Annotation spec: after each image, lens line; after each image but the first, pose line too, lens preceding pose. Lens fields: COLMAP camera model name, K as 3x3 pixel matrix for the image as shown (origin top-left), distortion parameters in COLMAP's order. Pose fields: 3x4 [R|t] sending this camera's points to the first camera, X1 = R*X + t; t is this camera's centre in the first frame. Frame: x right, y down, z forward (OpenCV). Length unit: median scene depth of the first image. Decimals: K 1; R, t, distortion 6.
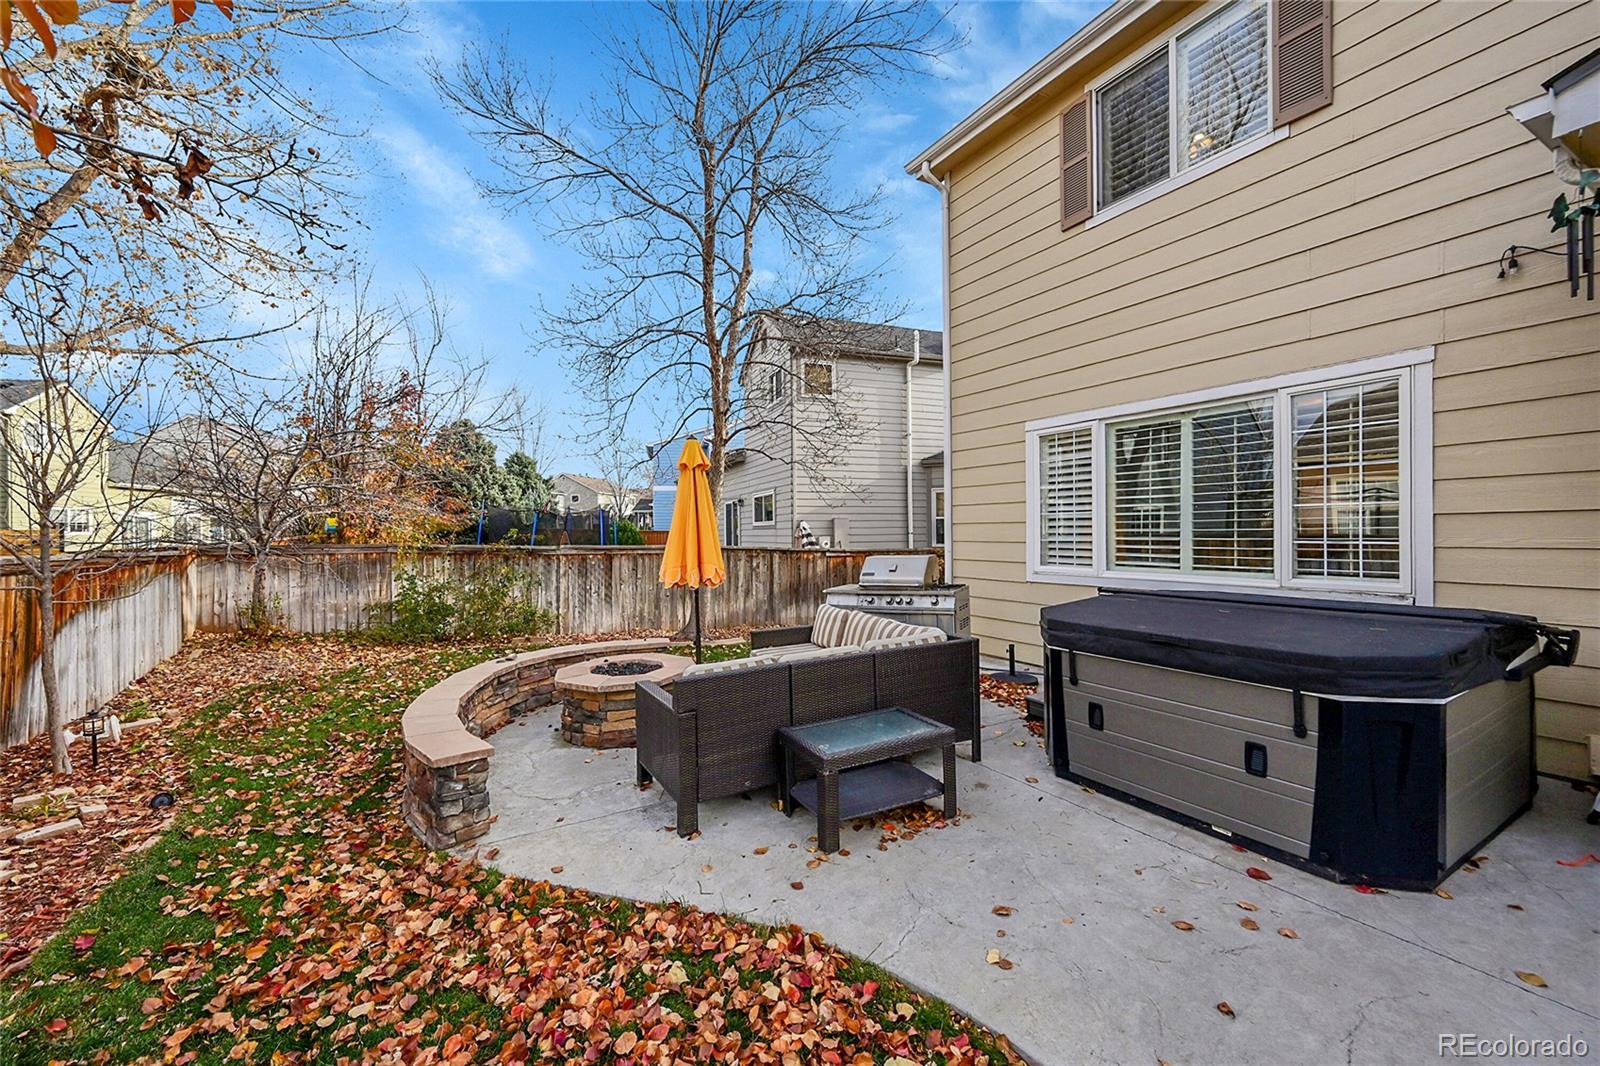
lens RADIAL K [[636.6, 0, 795.1], [0, 636.6, 532.4], [0, 0, 1]] dist [0.001577, 0.000445]
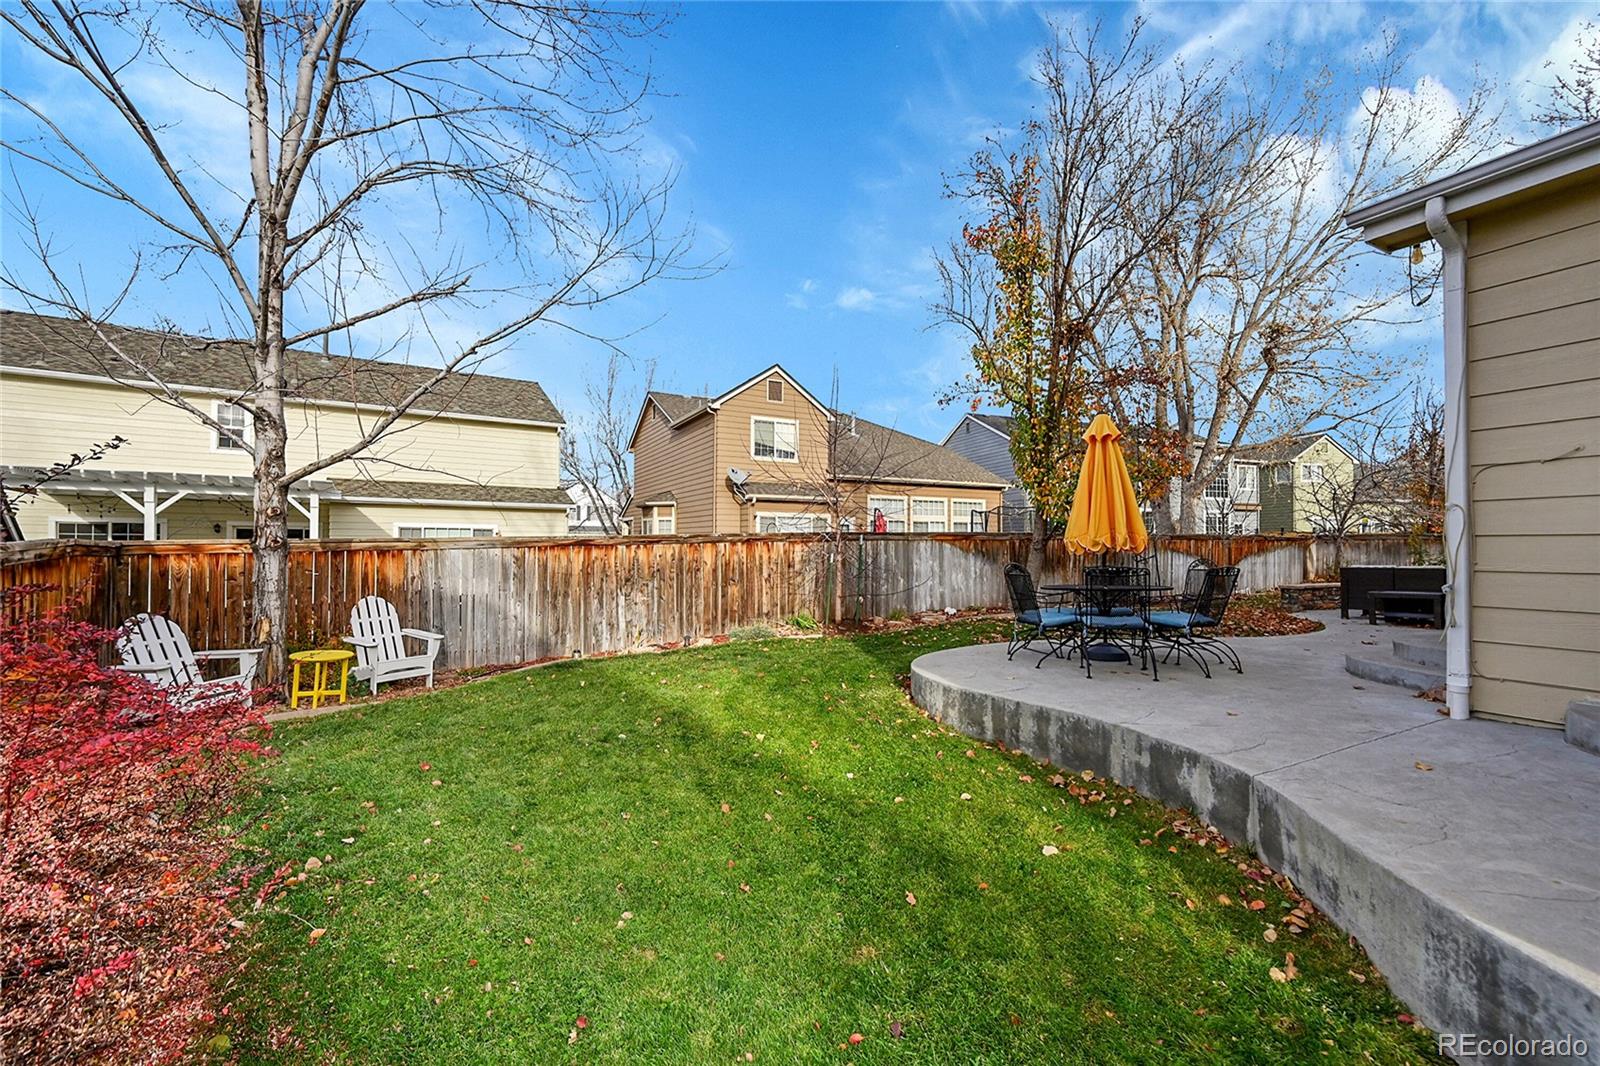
lens RADIAL K [[636.6, 0, 798.1], [0, 636.6, 536.3], [0, 0, 1]] dist [0.001577, 0.000445]
pose [[-0.022064, -0.004472, -0.999747, 1.079338], [-0.001856, 0.999988, -0.004432, 0.036705], [0.999755, 0.001758, -0.022072, -0.571536]]
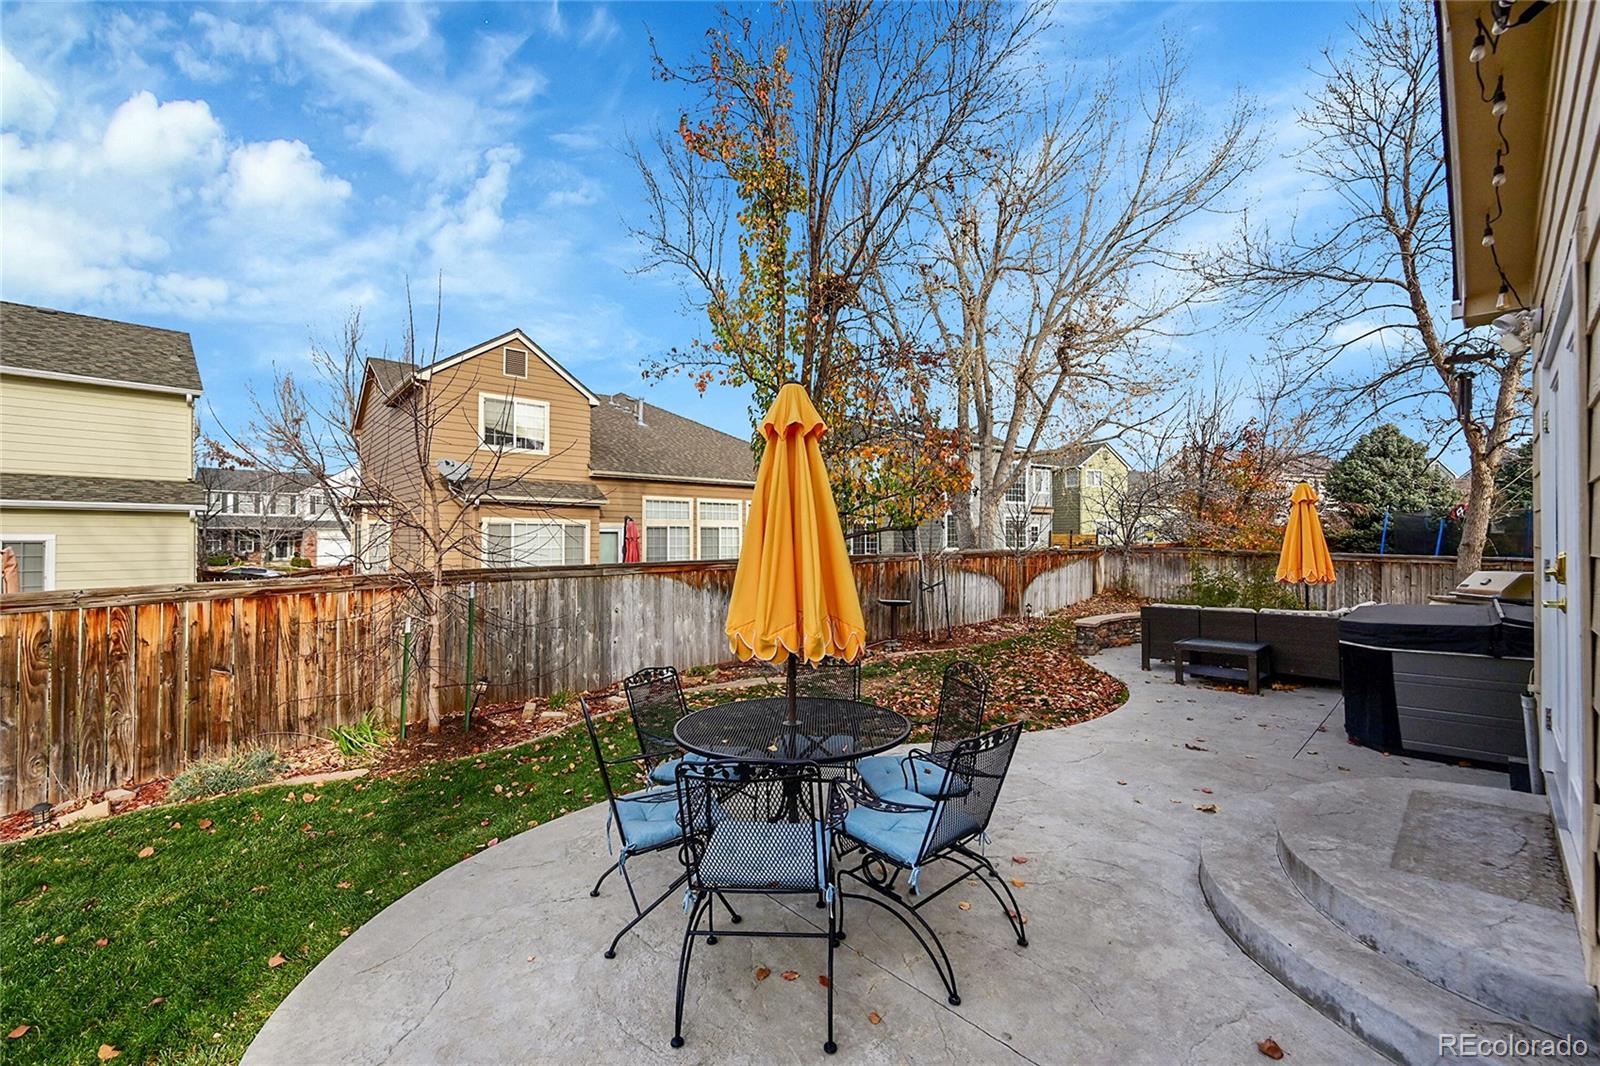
lens RADIAL K [[636.6, 0, 792.4], [0, 636.6, 534.3], [0, 0, 1]] dist [0.001577, 0.000445]
pose [[0.216324, 0.002759, -0.976318, 0.717316], [-0.002480, 0.999994, 0.002276, -0.018215], [0.976318, 0.001928, 0.216330, -0.325885]]
